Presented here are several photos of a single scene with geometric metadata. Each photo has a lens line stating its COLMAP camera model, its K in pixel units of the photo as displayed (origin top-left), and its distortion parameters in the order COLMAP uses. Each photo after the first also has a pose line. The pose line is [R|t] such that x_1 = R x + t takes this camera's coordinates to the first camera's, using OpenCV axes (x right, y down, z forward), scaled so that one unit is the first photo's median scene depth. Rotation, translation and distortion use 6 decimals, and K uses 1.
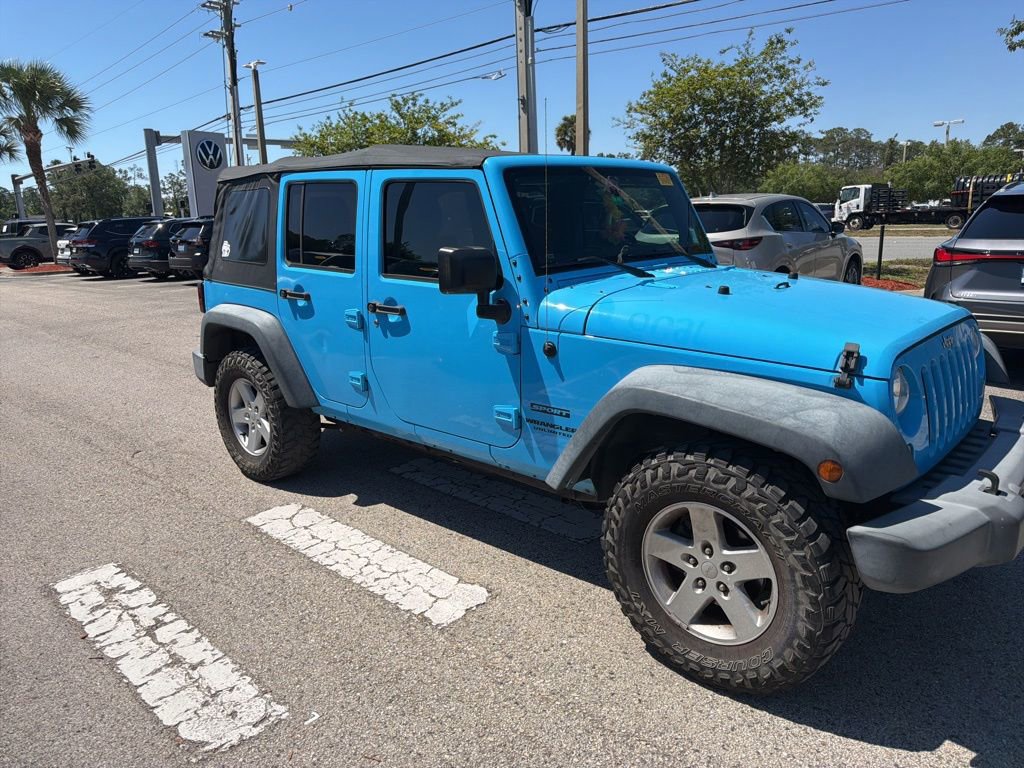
lens RADIAL K [[725.4, 0, 507.4], [0, 725.4, 385.4], [0, 0, 1]] dist [0.038035, -0.049802]
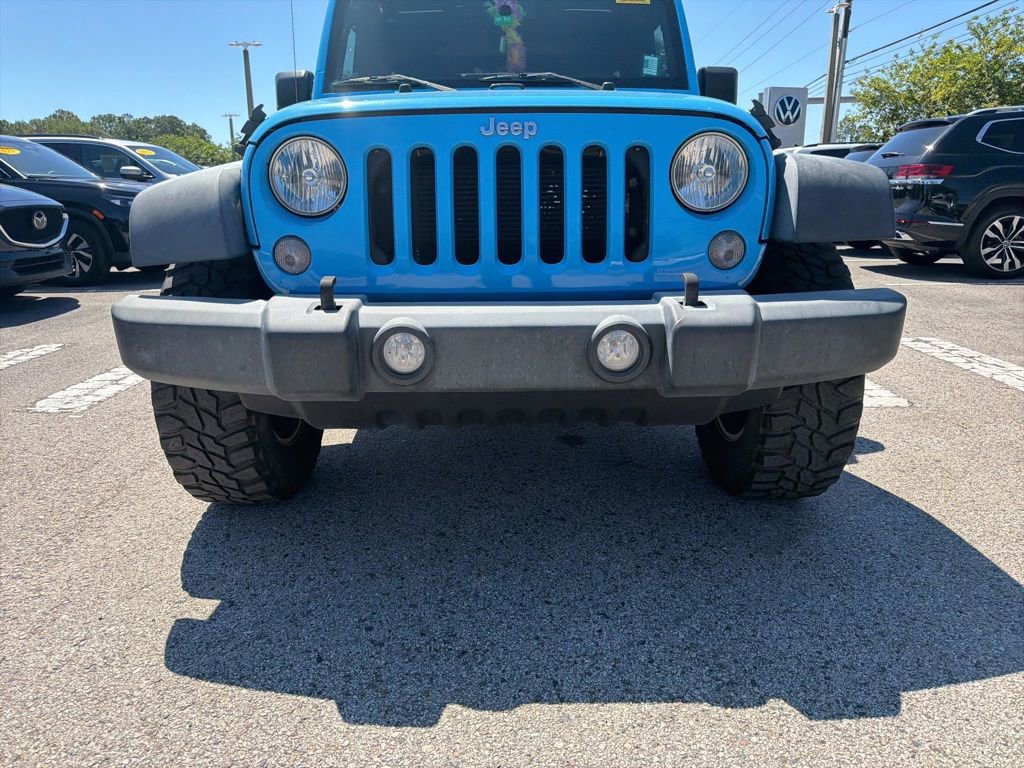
lens RADIAL K [[726.7, 0, 512.0], [0, 726.7, 378.3], [0, 0, 1]] dist [0.028372, -0.037264]
pose [[0.685227, 0.197357, -0.701081, 0.943147], [-0.179005, 0.978697, 0.100550, 0.080520], [0.705990, 0.056597, 0.705957, 0.462591]]
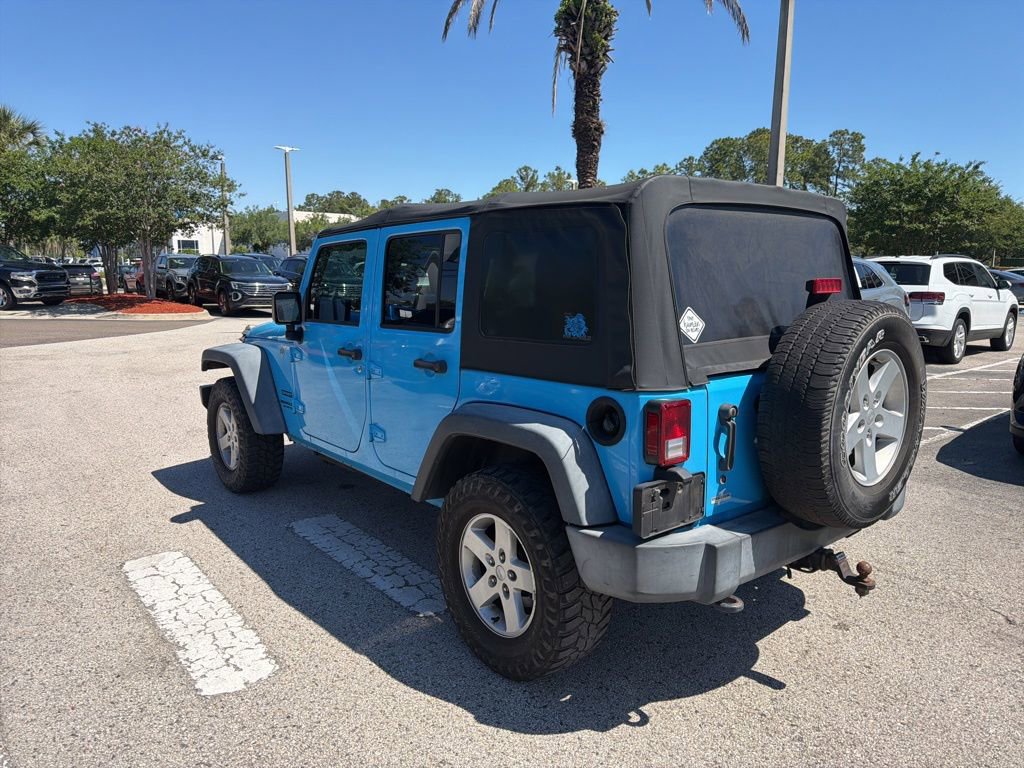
lens RADIAL K [[730.5, 0, 508.6], [0, 730.5, 385.0], [0, 0, 1]] dist [0.055169, -0.080621]
pose [[-0.991170, 0.000930, 0.132595, -0.248464], [0.051842, 0.923097, 0.381057, -0.630133], [-0.122043, 0.384566, -0.914994, 2.621909]]
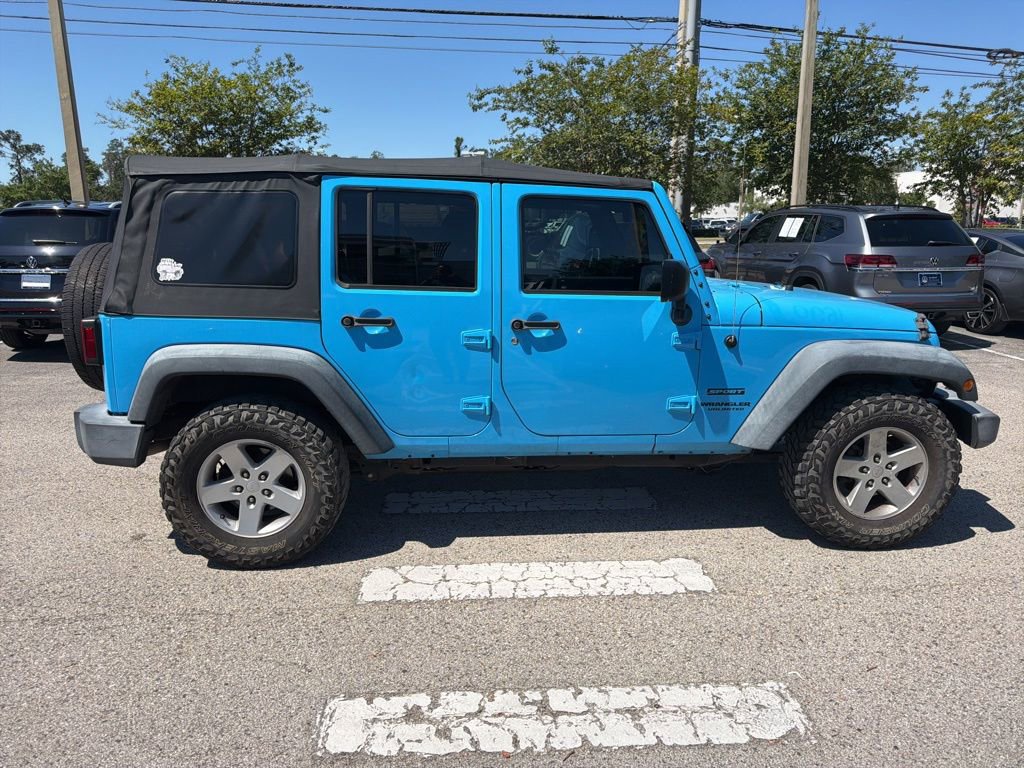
lens RADIAL K [[725.9, 0, 512.0], [0, 725.9, 384.0], [0, 0, 1]] dist [0.029048, -0.033097]
pose [[0.676707, -0.135865, 0.723608, -1.017228], [0.150622, 0.987586, 0.044570, -0.083372], [-0.720680, 0.078831, 0.688771, 0.386085]]
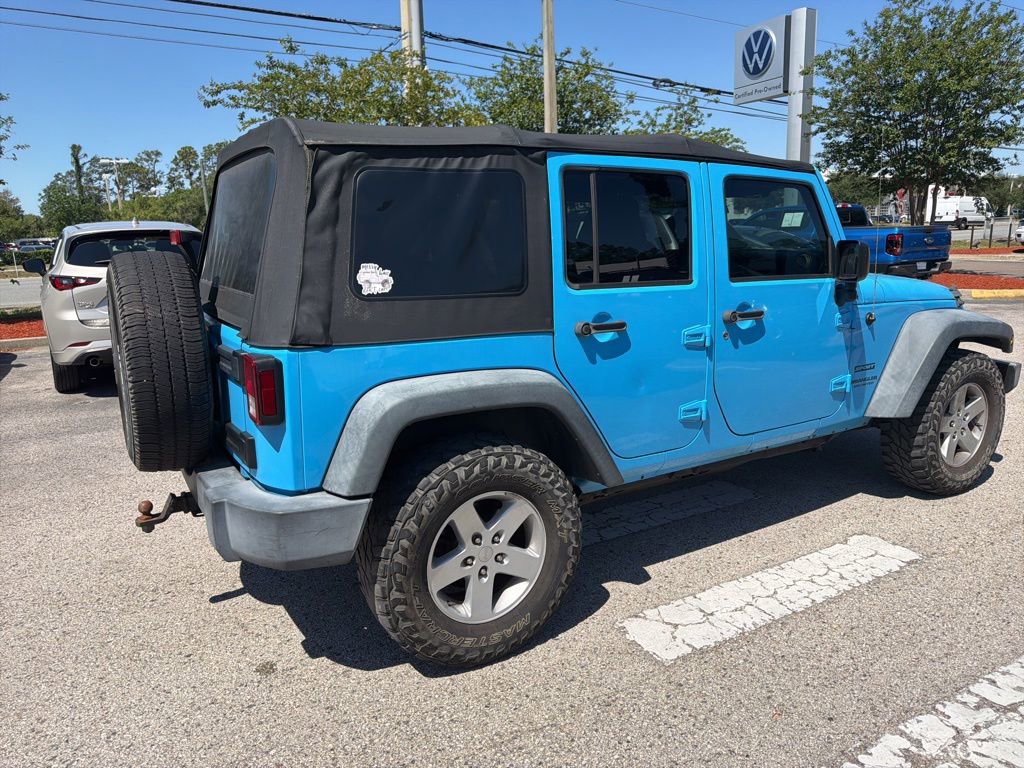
lens RADIAL K [[731.8, 0, 514.1], [0, 731.8, 371.9], [0, 0, 1]] dist [0.026474, -0.031582]
pose [[0.276451, -0.165955, 0.946591, -1.264914], [0.237960, 0.966125, 0.099883, -0.221473], [-0.931101, 0.197638, 0.306577, 1.109541]]
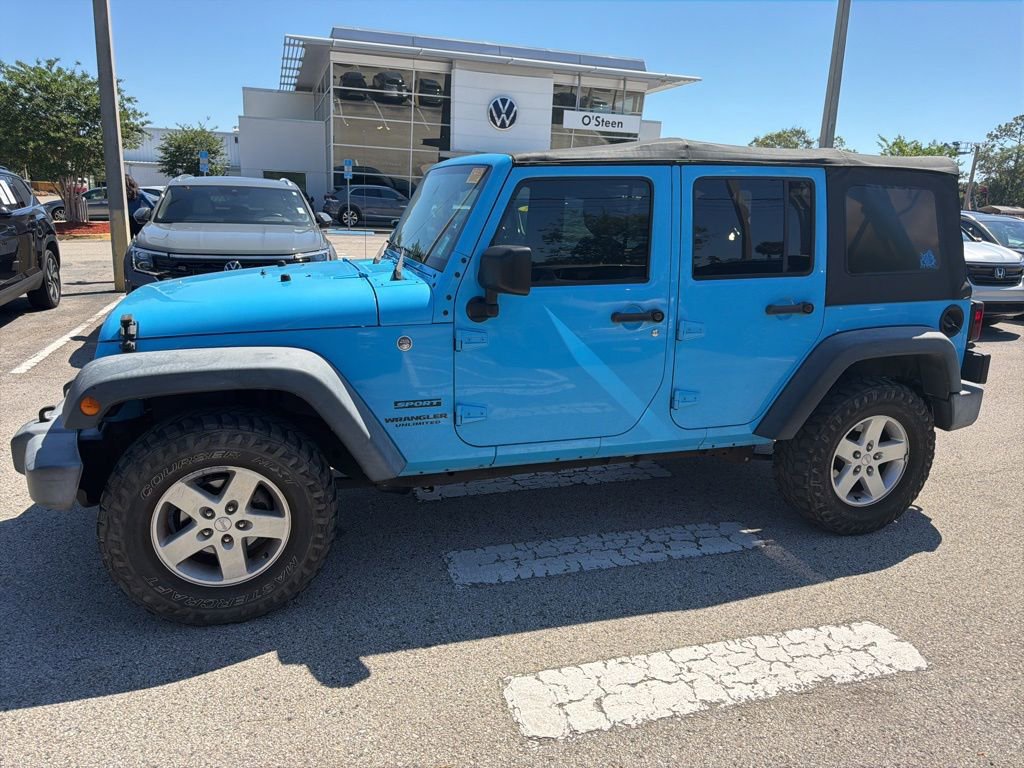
lens RADIAL K [[725.5, 0, 517.0], [0, 725.5, 377.9], [0, 0, 1]] dist [0.038620, -0.054637]
pose [[-0.477573, 0.220470, -0.850480, 1.156310], [-0.225138, 0.904974, 0.361019, -0.472179], [0.849257, 0.363889, -0.382555, 1.772496]]
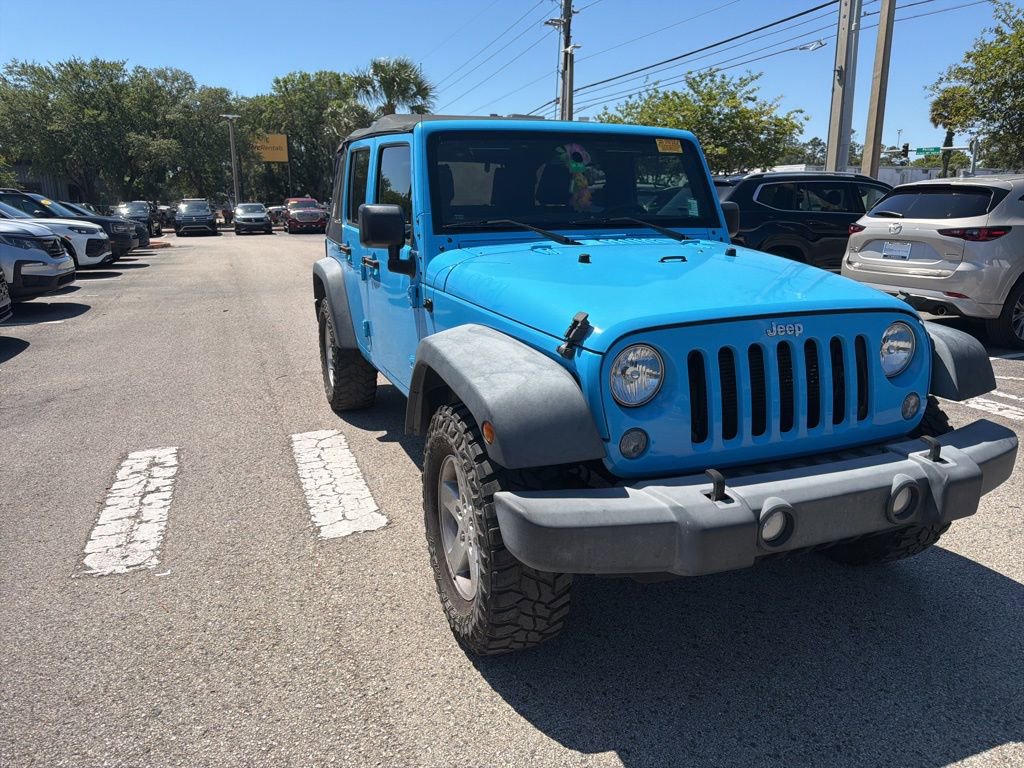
lens RADIAL K [[727.0, 0, 512.0], [0, 727.0, 384.0], [0, 0, 1]] dist [0.050323, -0.069519]
pose [[0.901893, 0.130286, -0.411844, 0.572405], [-0.122302, 0.991435, 0.045809, 0.002394], [0.414285, 0.009054, 0.910102, 0.075952]]
